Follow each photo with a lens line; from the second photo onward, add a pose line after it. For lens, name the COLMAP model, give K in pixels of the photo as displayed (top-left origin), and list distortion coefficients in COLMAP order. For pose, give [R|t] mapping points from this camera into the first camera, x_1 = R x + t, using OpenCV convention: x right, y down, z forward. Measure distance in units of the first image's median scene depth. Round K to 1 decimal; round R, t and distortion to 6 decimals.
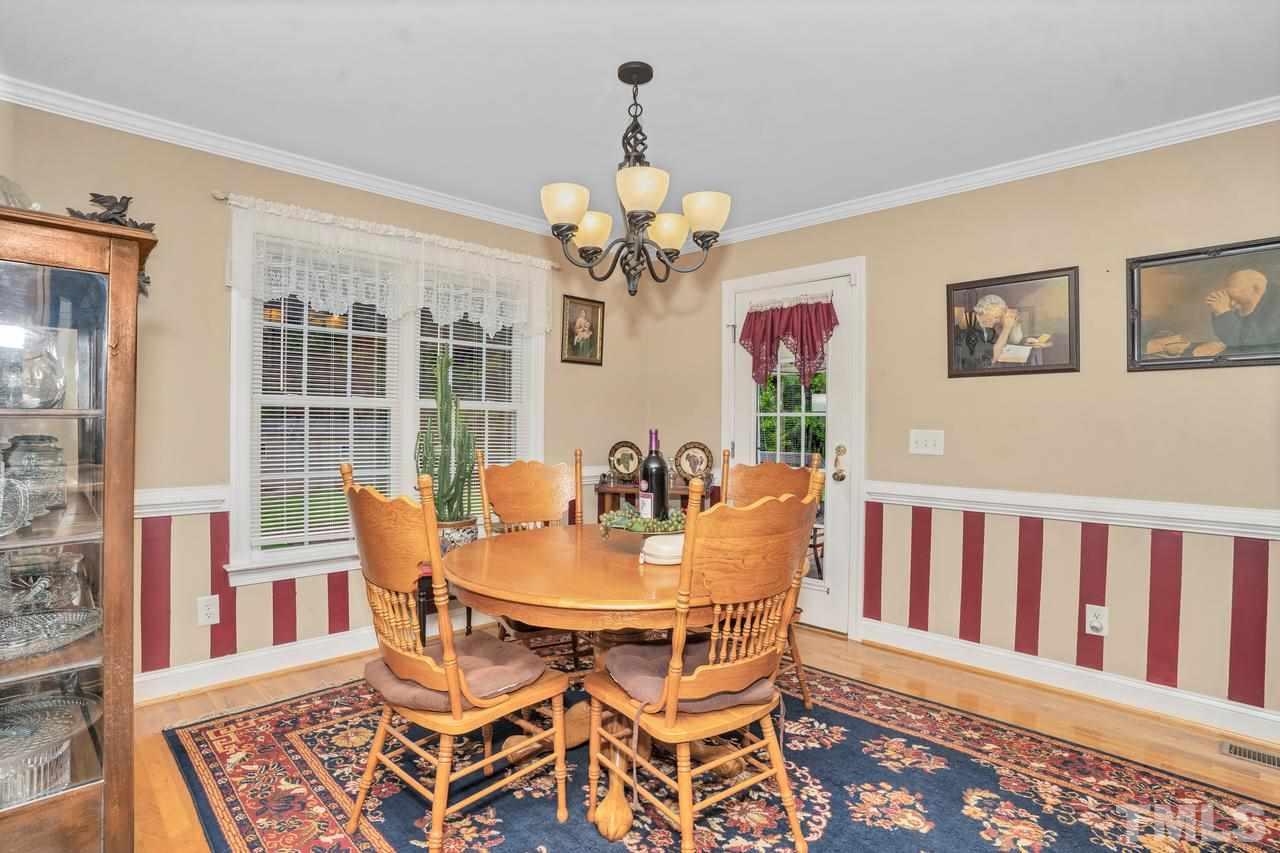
lens RADIAL K [[649.8, 0, 625.5], [0, 649.8, 417.8], [0, 0, 1]] dist [-0.035329, 0.000208]
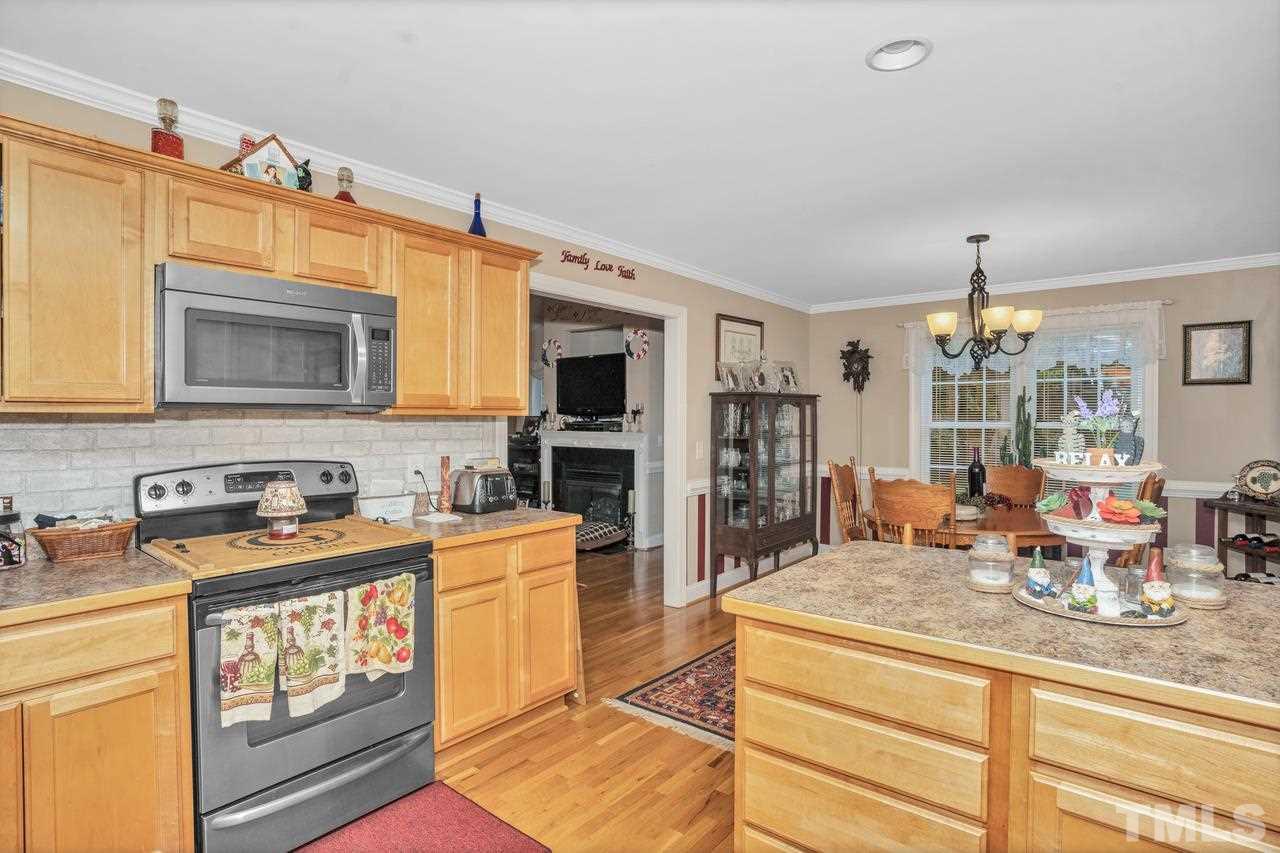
lens RADIAL K [[649.8, 0, 625.5], [0, 649.8, 417.8], [0, 0, 1]] dist [-0.035329, 0.000208]
pose [[0.096521, -0.008569, -0.995294, 1.146599], [0.008831, 0.999931, -0.007752, -0.039304], [0.995292, -0.008042, 0.096590, -0.068654]]
